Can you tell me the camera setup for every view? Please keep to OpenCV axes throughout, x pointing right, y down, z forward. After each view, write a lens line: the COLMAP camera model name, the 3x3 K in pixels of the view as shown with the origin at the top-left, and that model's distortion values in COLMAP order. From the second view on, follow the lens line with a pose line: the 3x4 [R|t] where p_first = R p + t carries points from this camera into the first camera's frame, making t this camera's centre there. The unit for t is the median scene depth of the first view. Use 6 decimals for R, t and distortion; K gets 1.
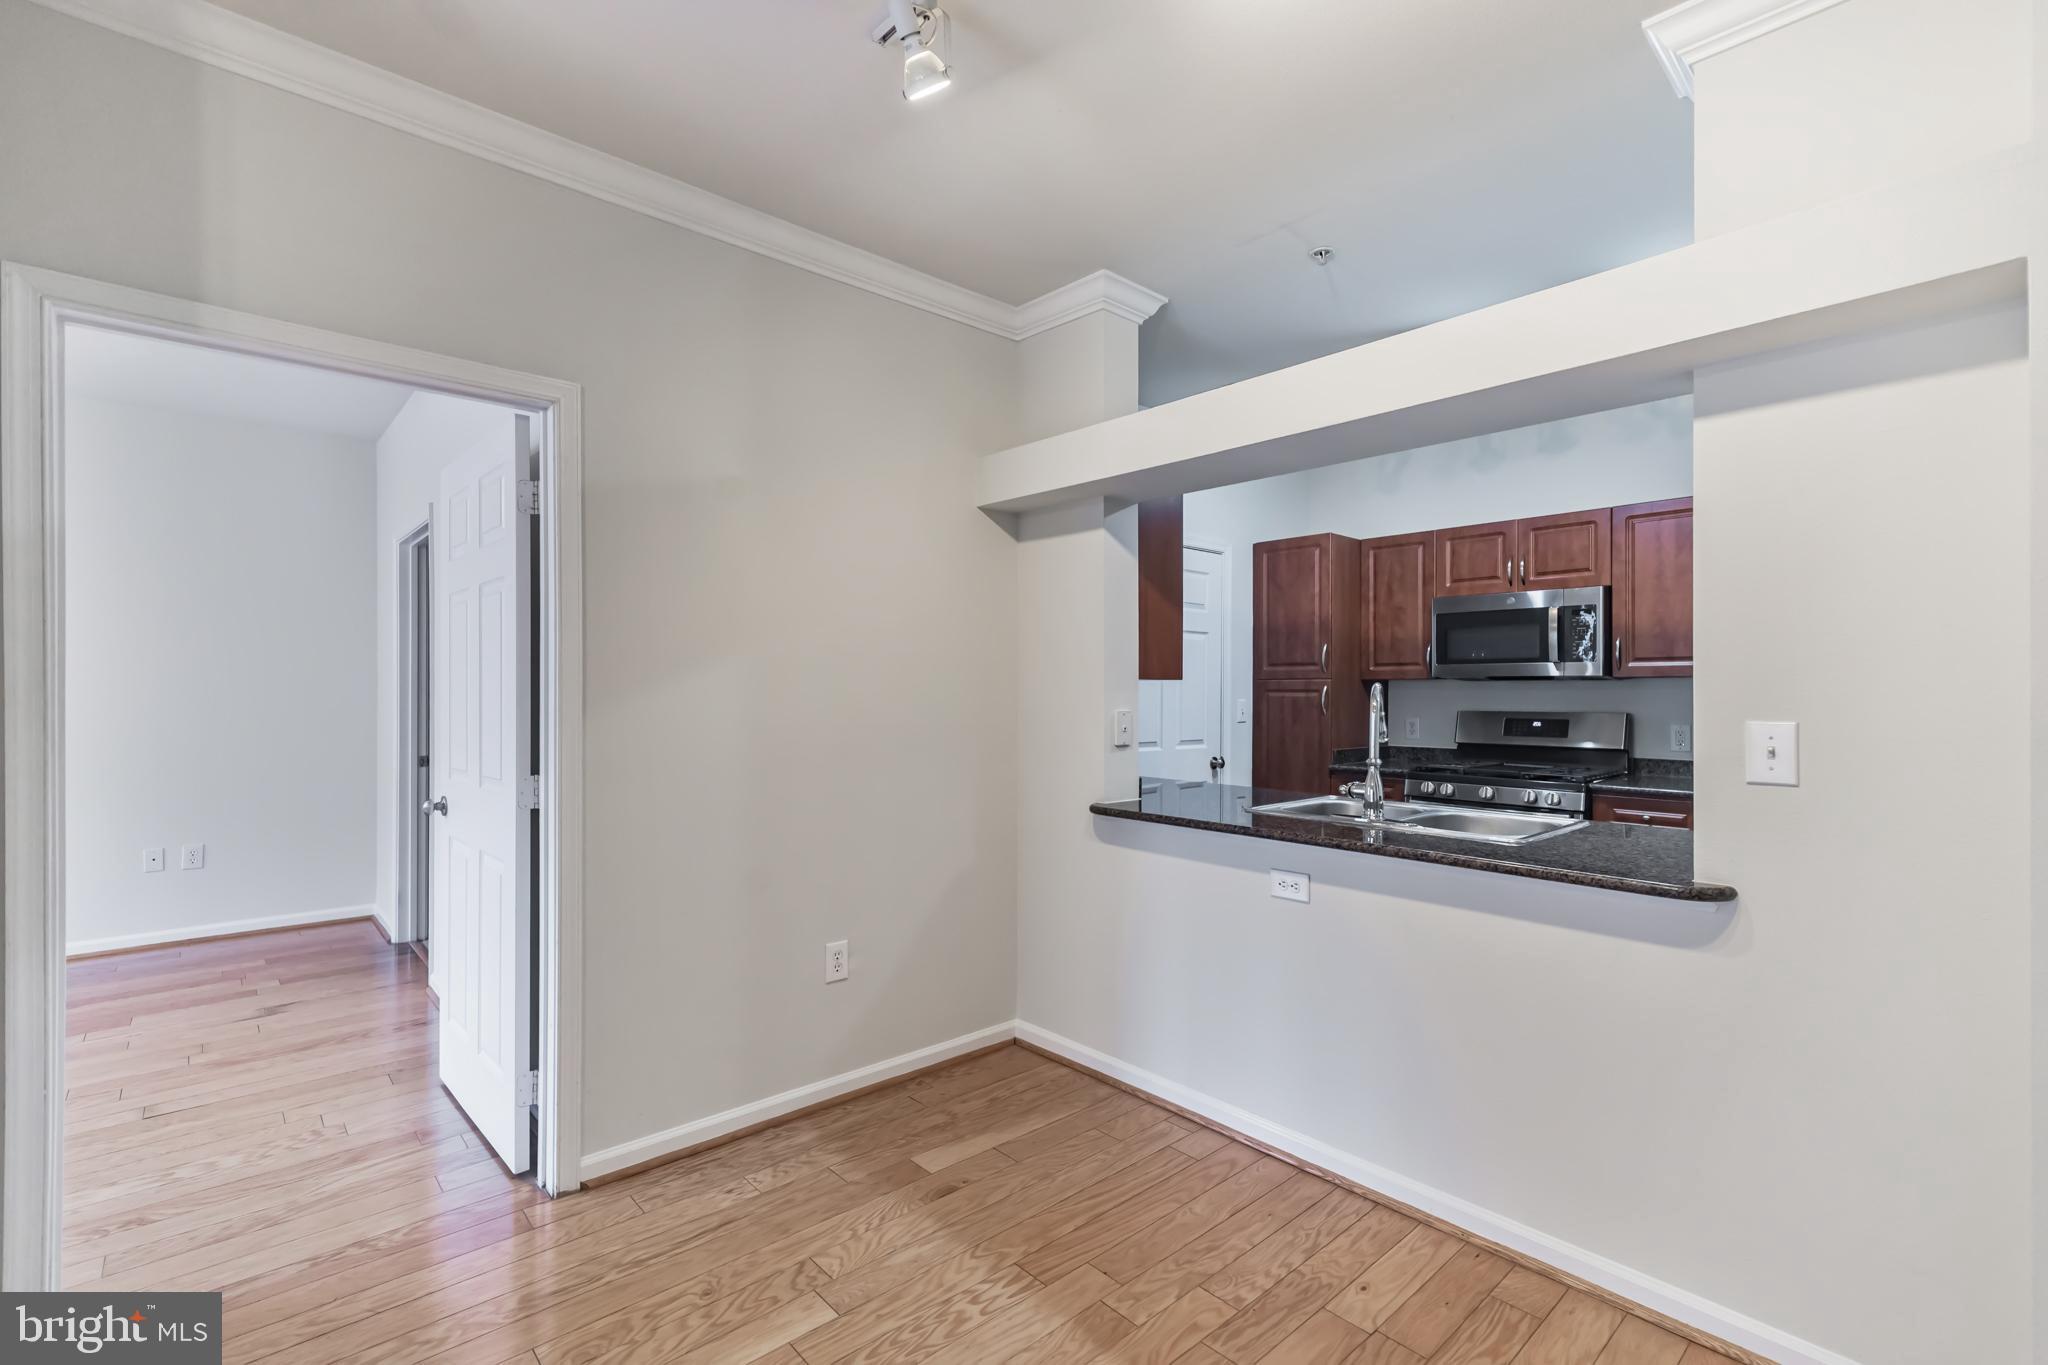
lens RADIAL K [[900.8, 0, 1018.2], [0, 900.8, 689.9], [0, 0, 1]] dist [0.013633, -0.001139]
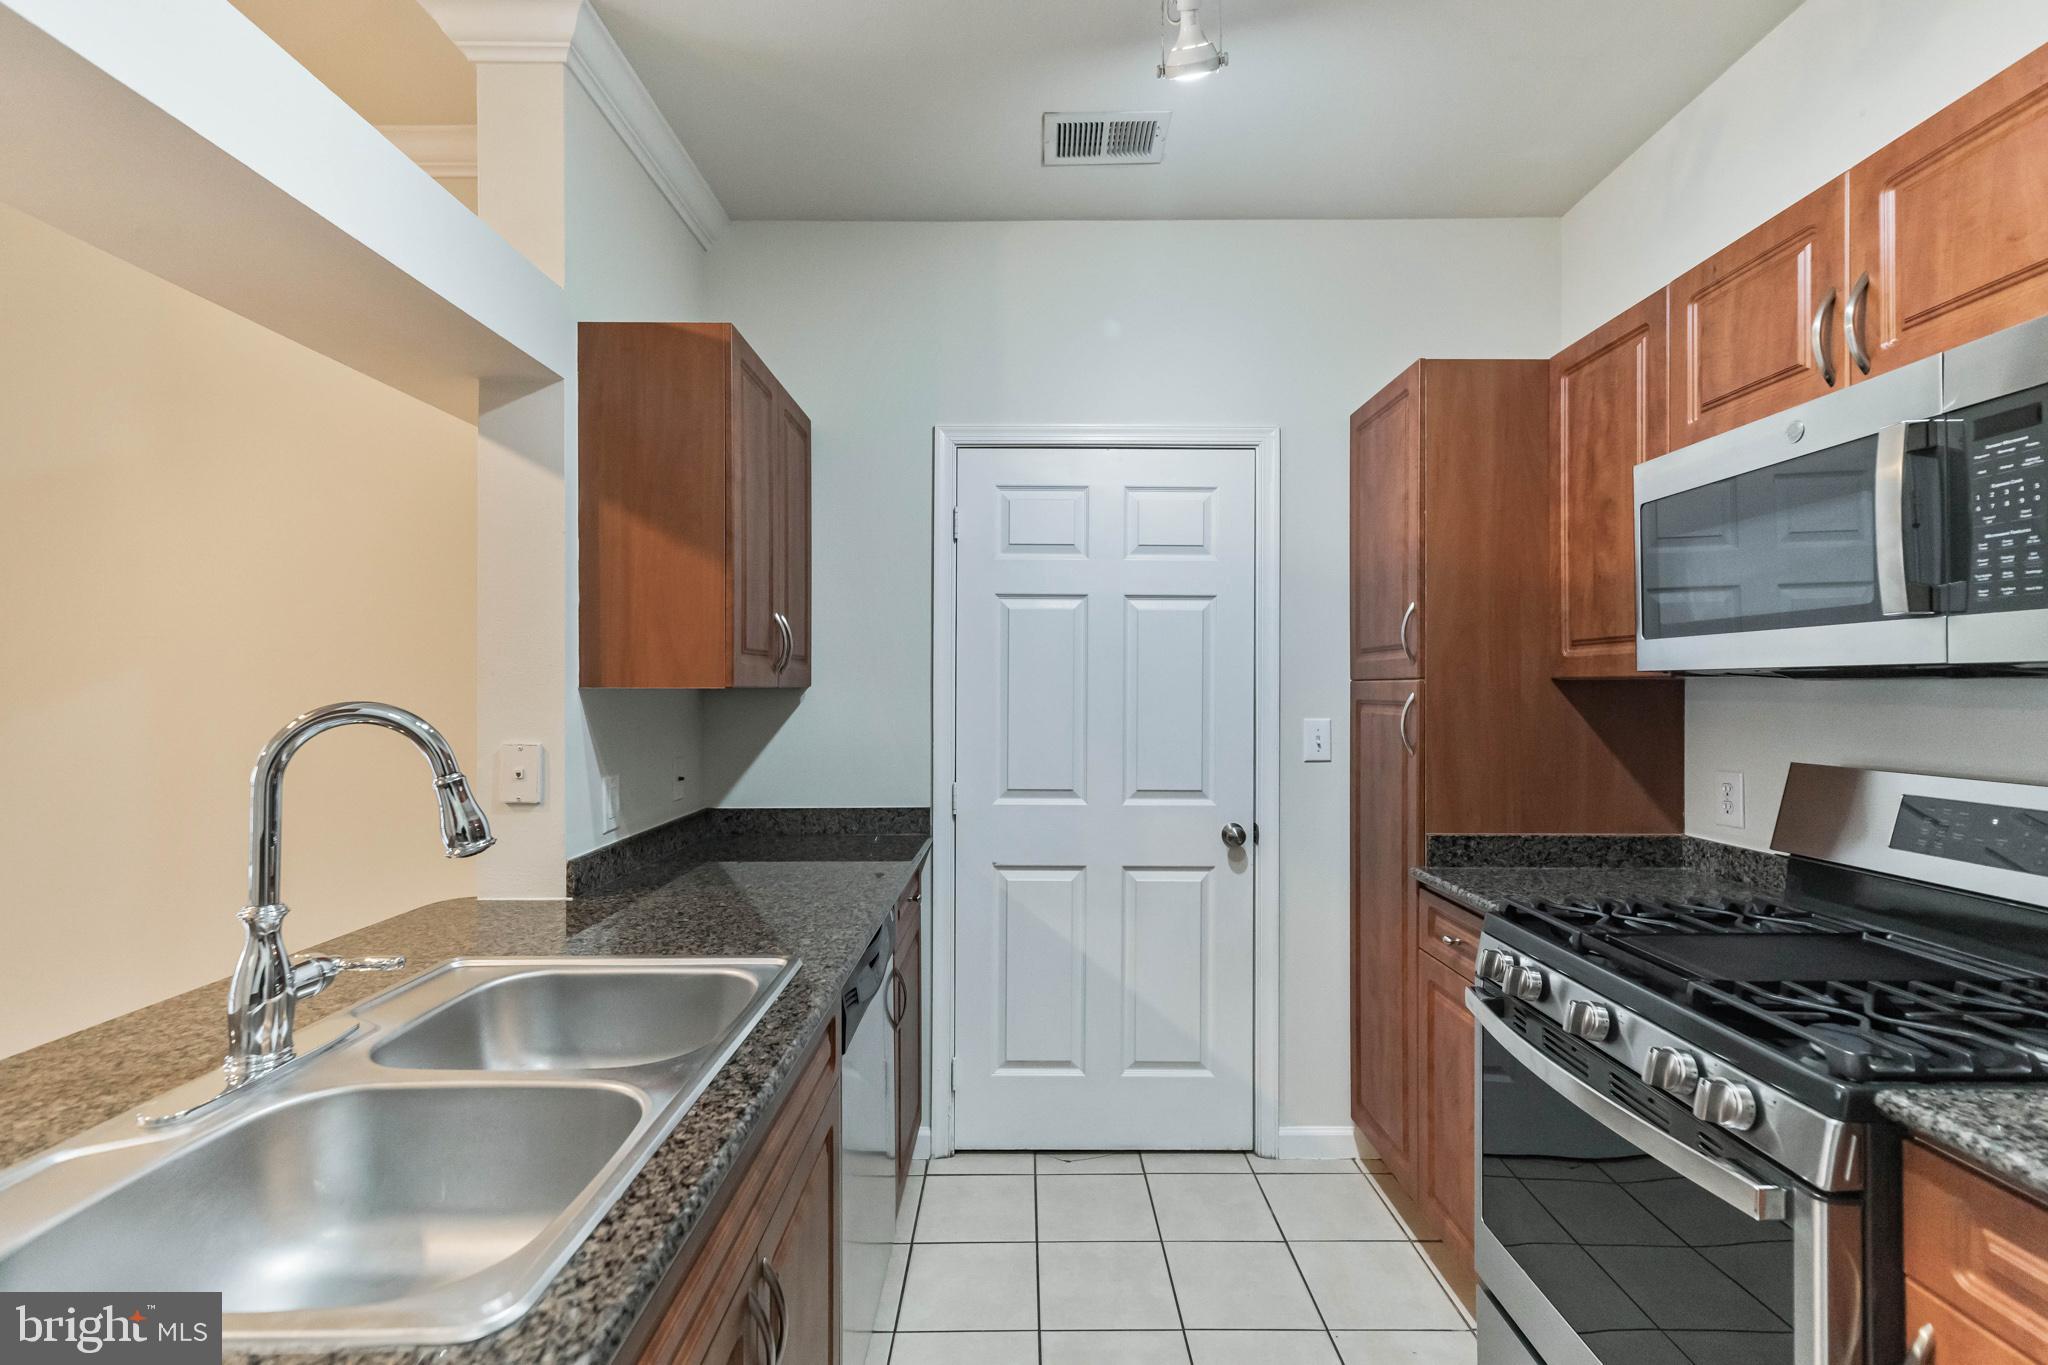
lens RADIAL K [[900.8, 0, 1038.2], [0, 900.8, 677.7], [0, 0, 1]] dist [0.013633, -0.001139]
pose [[0.750968, -0.007424, -0.660297, 0.493900], [-0.001529, 0.999915, -0.012982, -0.006363], [0.660337, 0.010758, 0.750892, 0.520137]]
